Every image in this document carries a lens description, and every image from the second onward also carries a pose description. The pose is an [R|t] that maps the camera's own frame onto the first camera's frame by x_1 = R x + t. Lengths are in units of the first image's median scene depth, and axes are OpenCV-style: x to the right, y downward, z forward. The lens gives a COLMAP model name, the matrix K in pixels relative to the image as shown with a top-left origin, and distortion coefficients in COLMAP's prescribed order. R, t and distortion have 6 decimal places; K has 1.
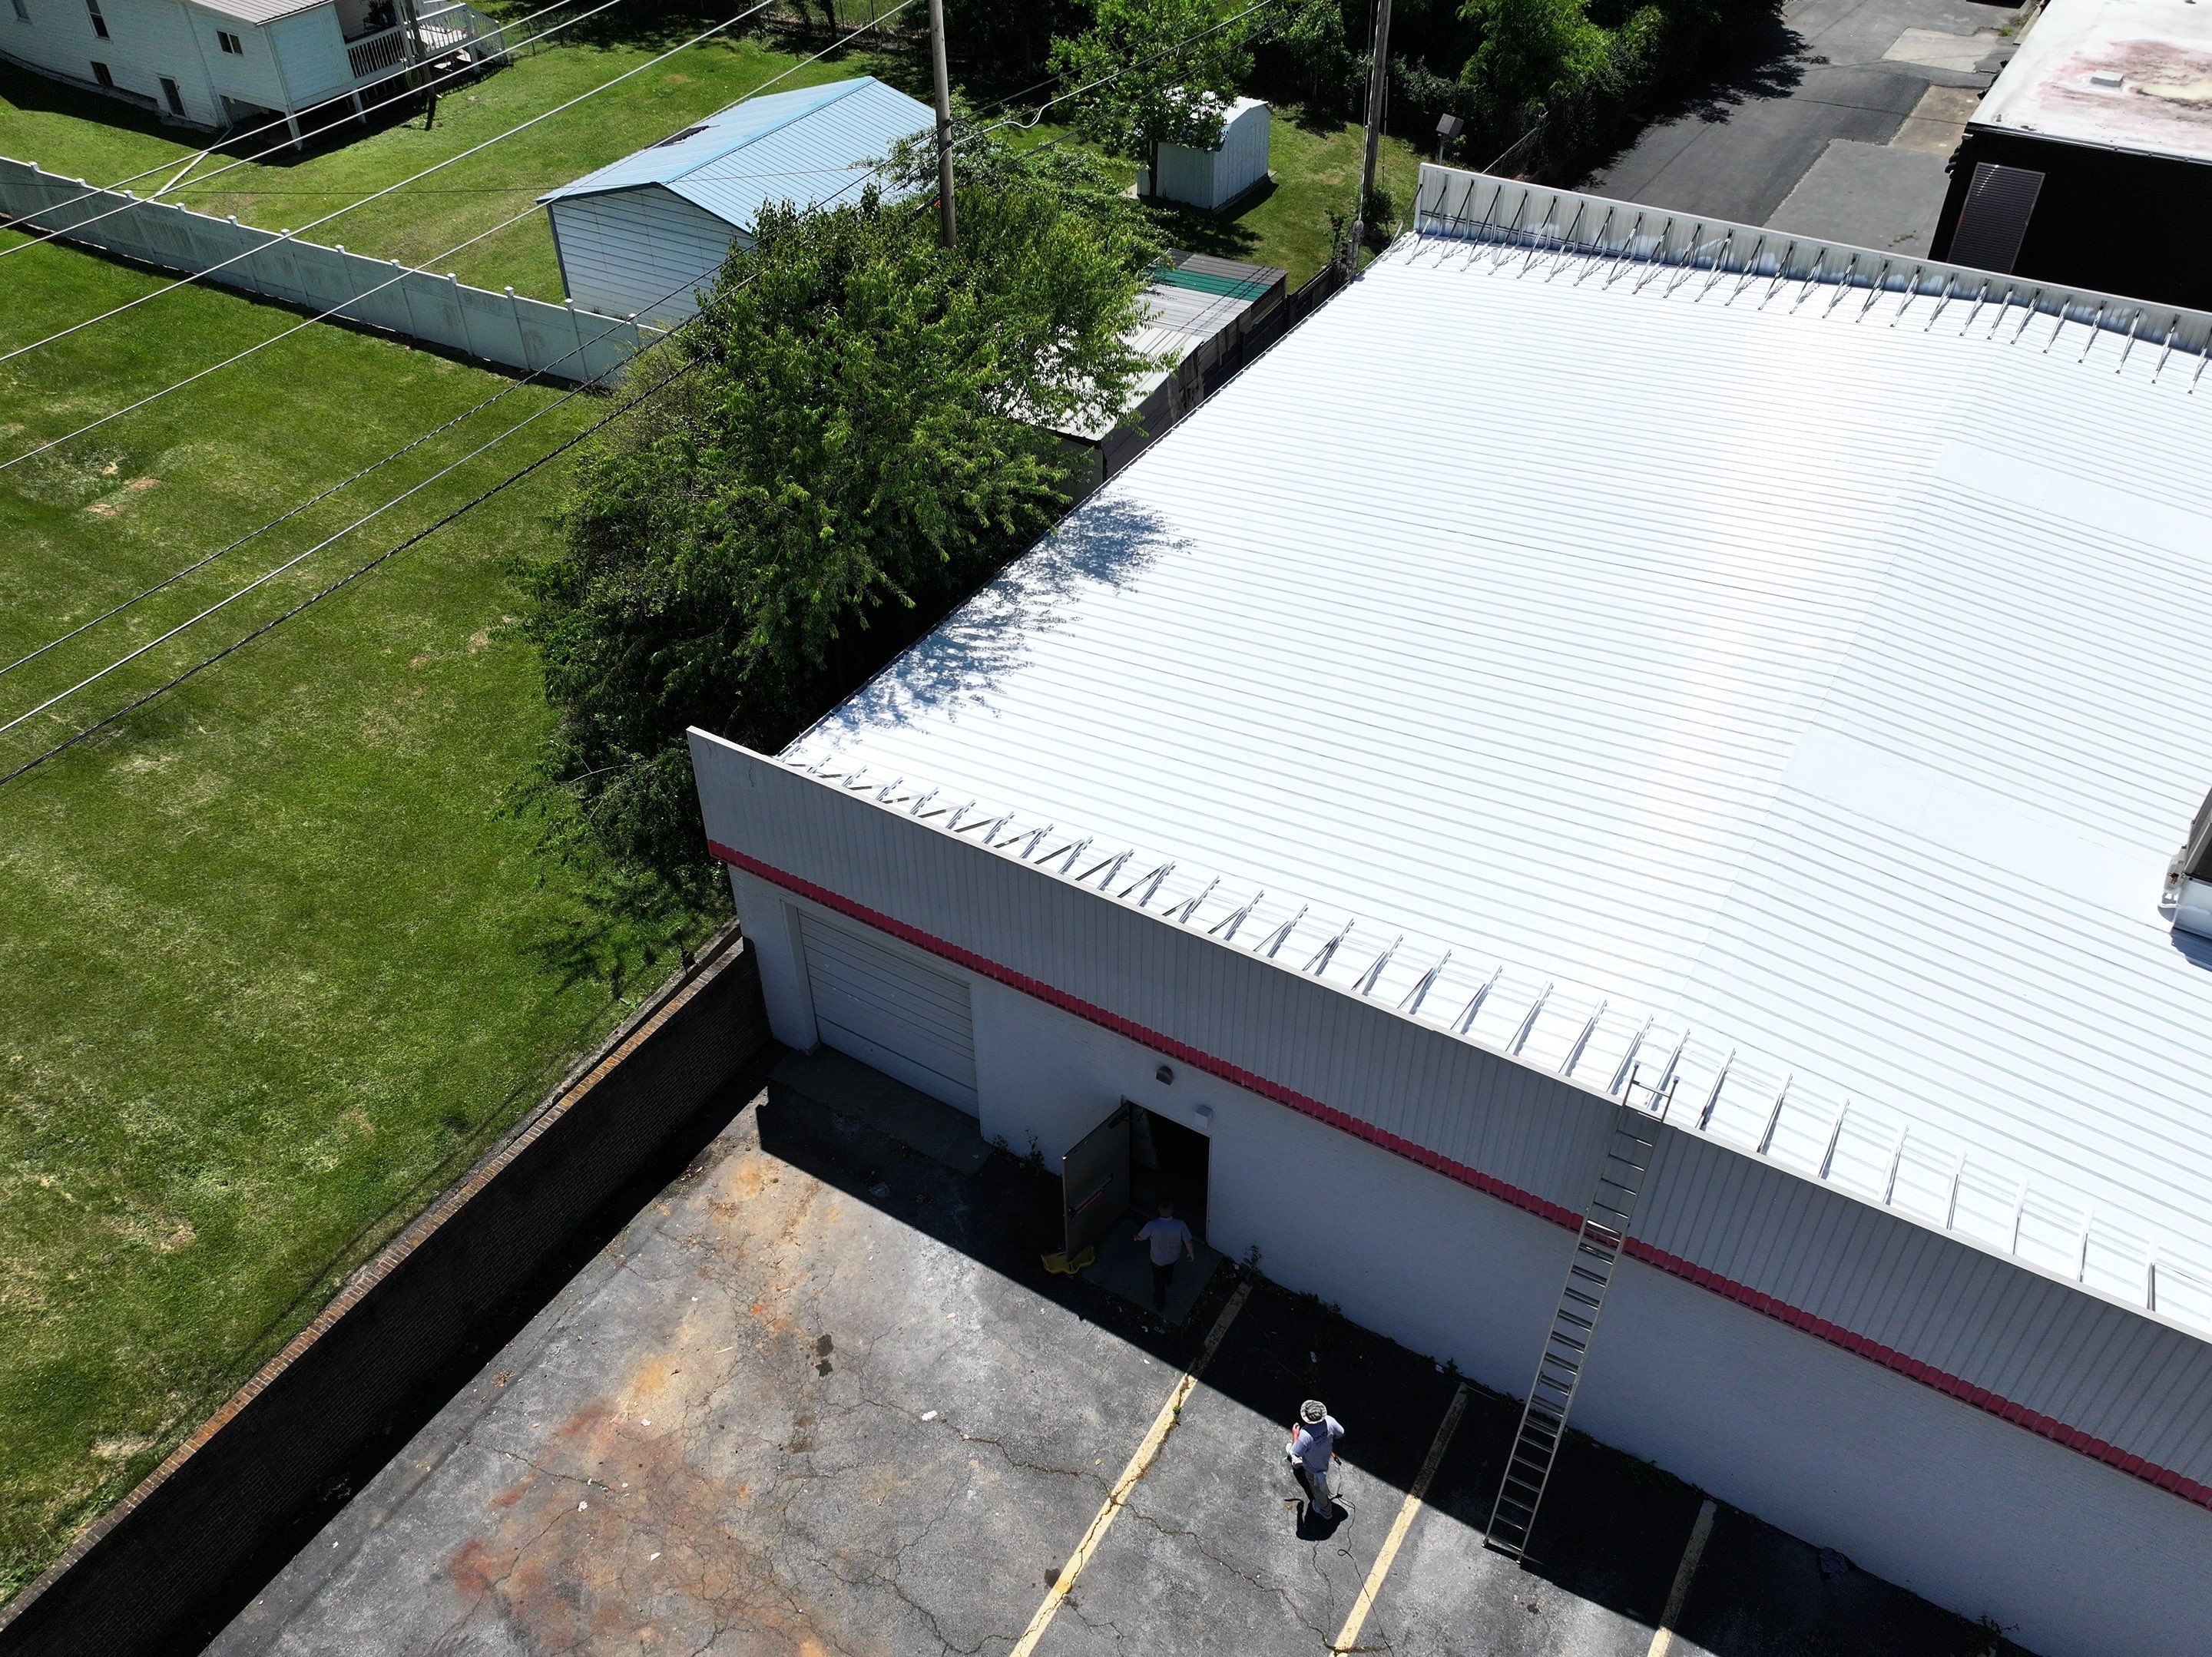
lens RADIAL K [[1757.0, 0, 1105.0], [0, 1757.0, 829.0], [0, 0, 1]] dist [0.000766, 0.011735]
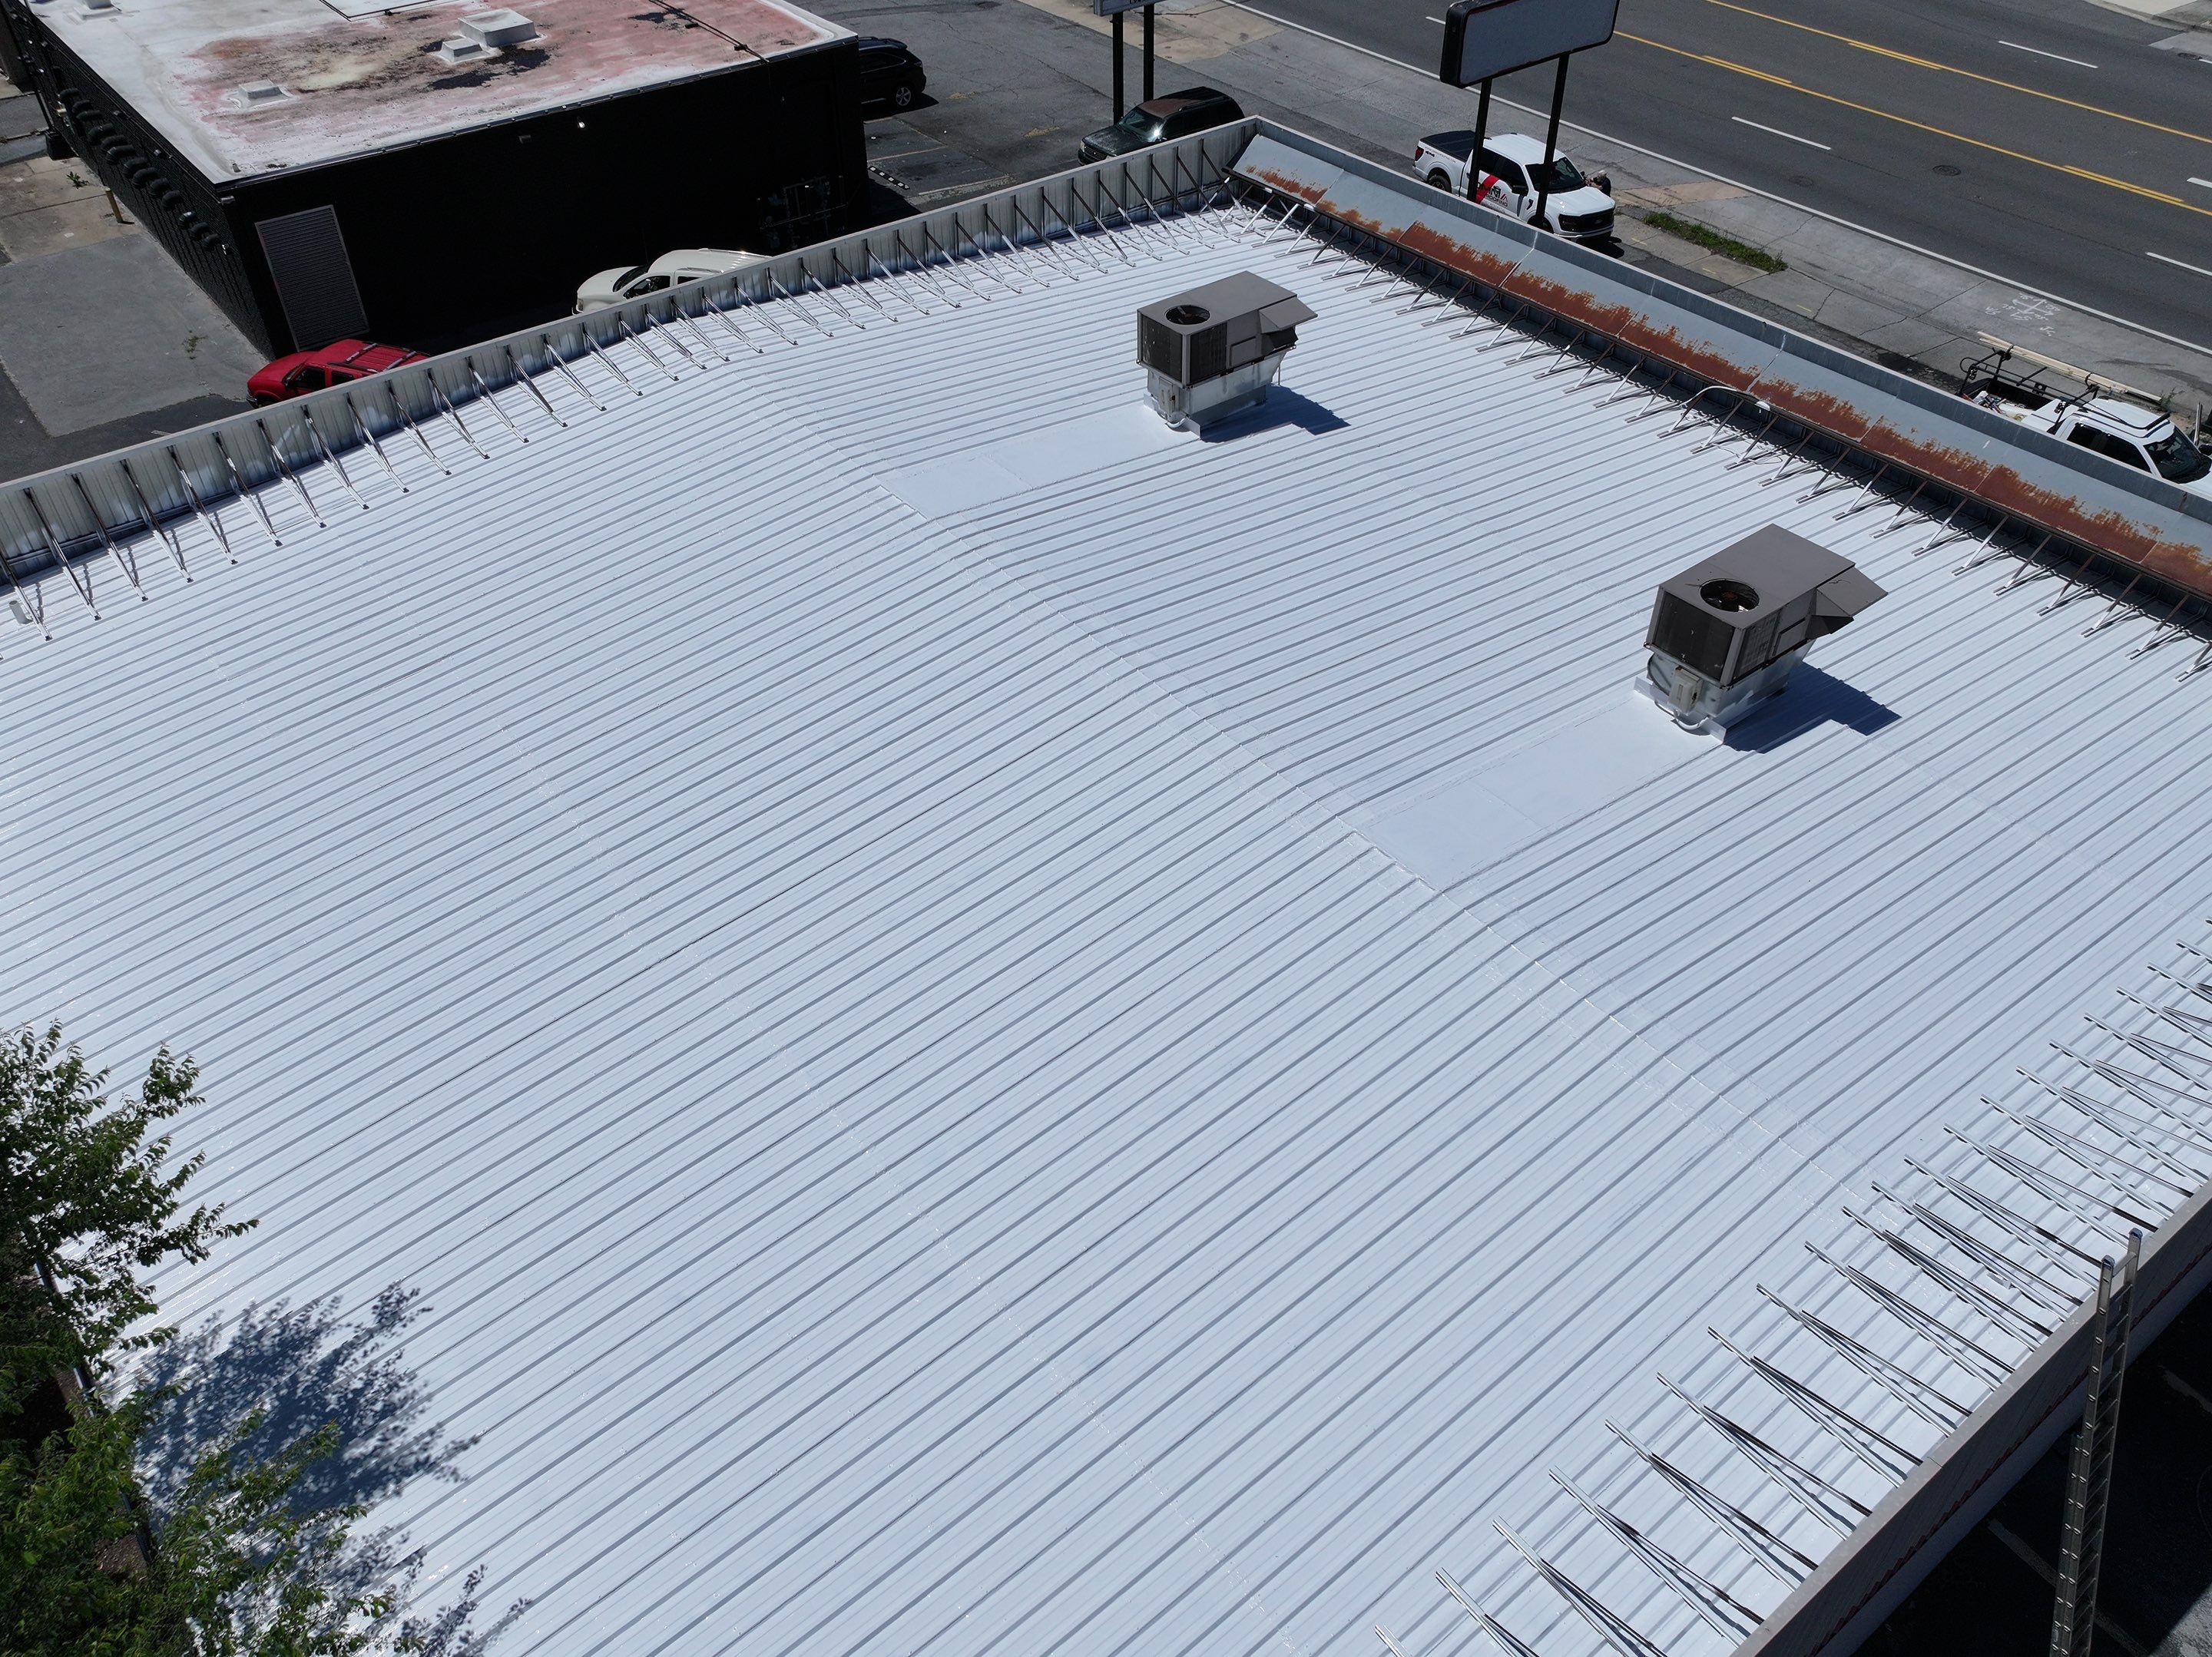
lens RADIAL K [[1757.0, 0, 1105.0], [0, 1757.0, 829.0], [0, 0, 1]] dist [0.000766, 0.011735]
pose [[0.357838, -0.608477, 0.708314, -0.174716], [0.608990, 0.727098, 0.316954, -0.323451], [-0.707872, 0.317938, 0.630739, 0.502194]]
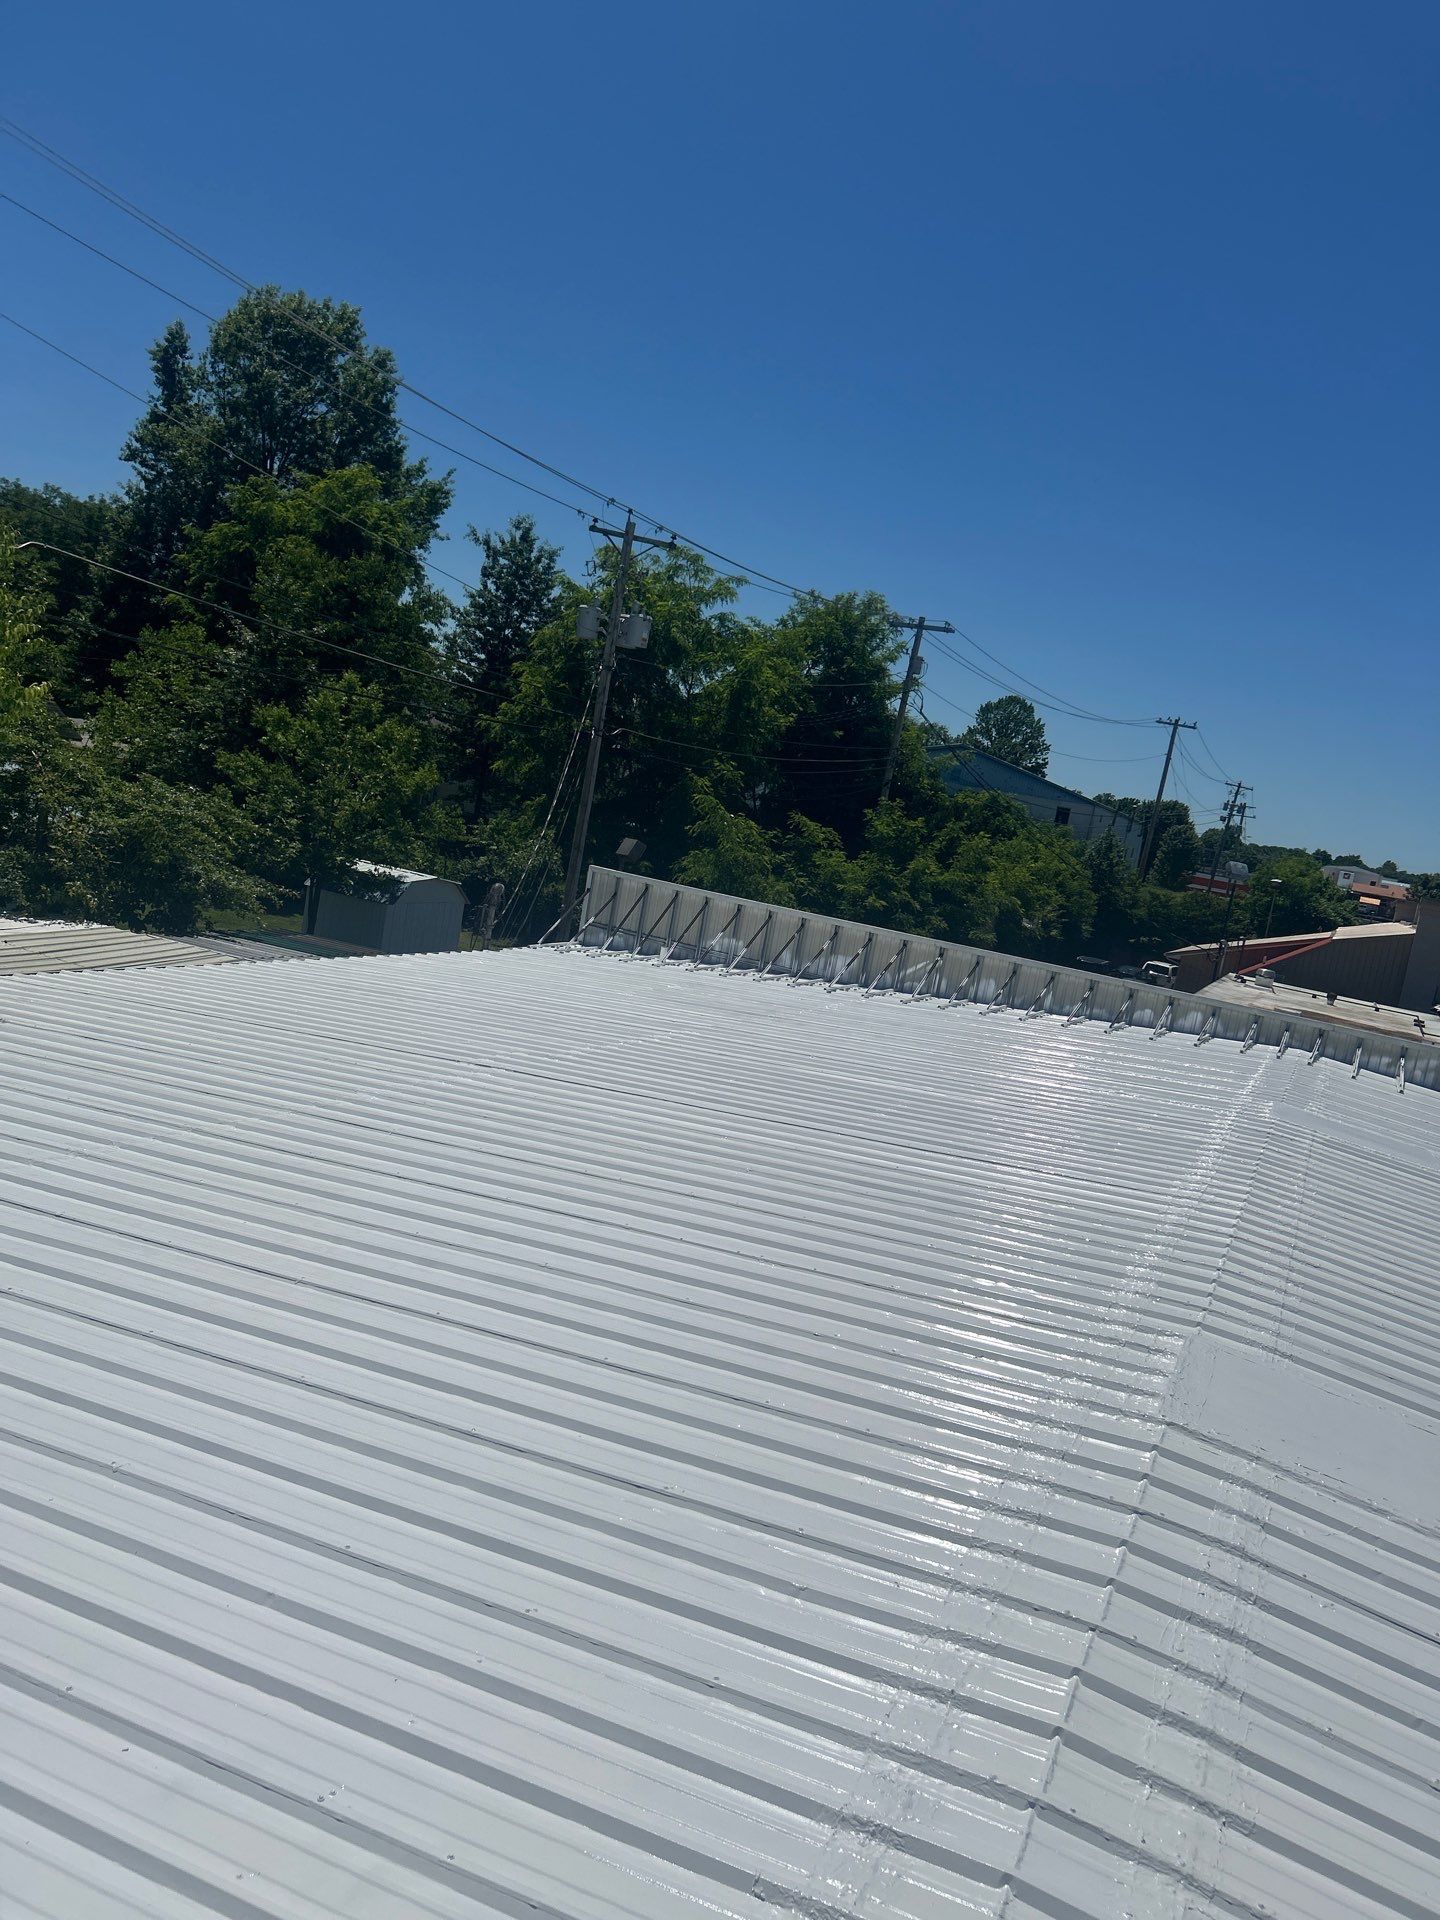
lens RADIAL K [[1446.9, 0, 720.0], [0, 1446.9, 960.0], [0, 0, 1]] dist [0.032762, -0.024250]
pose [[0.974721, 0.168512, 0.146708, 0.208611], [-0.062022, 0.834894, -0.546905, 0.046580], [-0.214645, 0.523981, 0.824240, 0.625698]]
